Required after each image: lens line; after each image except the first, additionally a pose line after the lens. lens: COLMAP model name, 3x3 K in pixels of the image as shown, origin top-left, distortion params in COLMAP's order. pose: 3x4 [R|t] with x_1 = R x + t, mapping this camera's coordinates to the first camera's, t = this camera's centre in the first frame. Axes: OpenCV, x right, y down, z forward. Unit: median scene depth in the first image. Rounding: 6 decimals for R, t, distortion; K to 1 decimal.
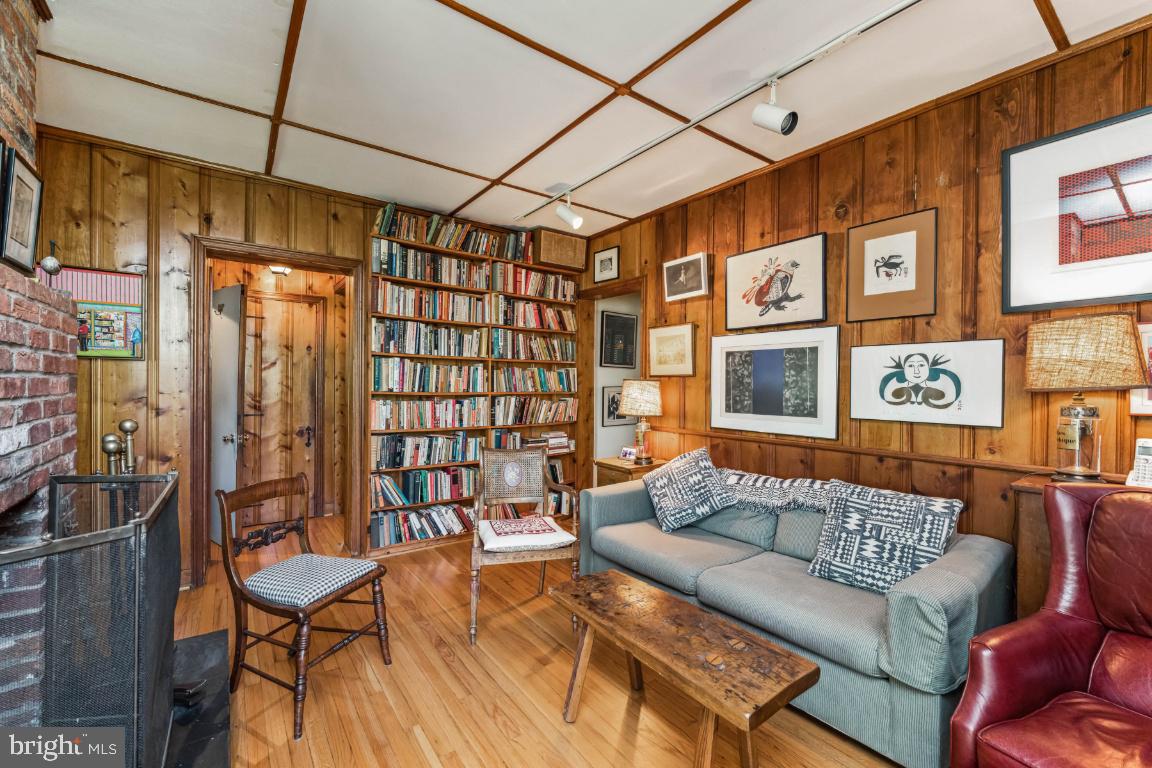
lens RADIAL K [[471.7, 0, 570.8], [0, 471.7, 384.4], [0, 0, 1]] dist [-0.003240, -0.000706]
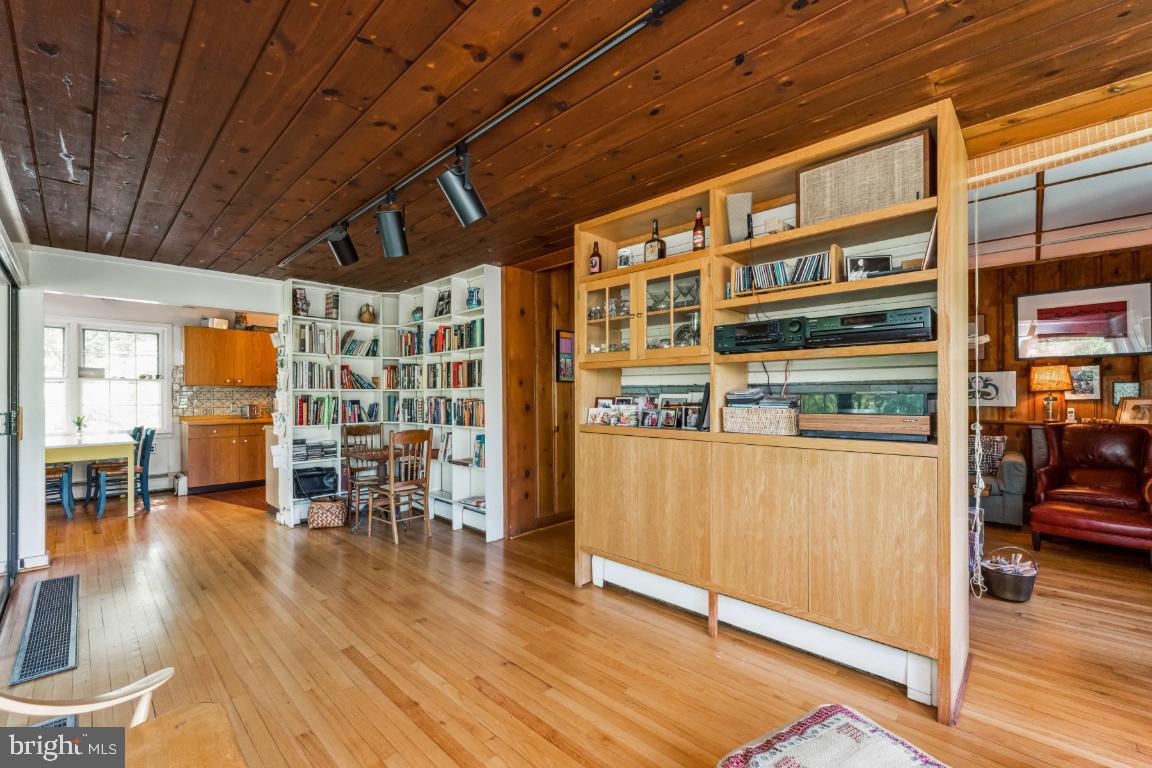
lens RADIAL K [[471.7, 0, 582.1], [0, 471.7, 388.5], [0, 0, 1]] dist [-0.003240, -0.000706]
pose [[0.983464, -0.011911, 0.180713, -1.808638], [0.013797, 0.999863, -0.009185, -0.013415], [-0.180579, 0.011527, 0.983493, -1.039724]]
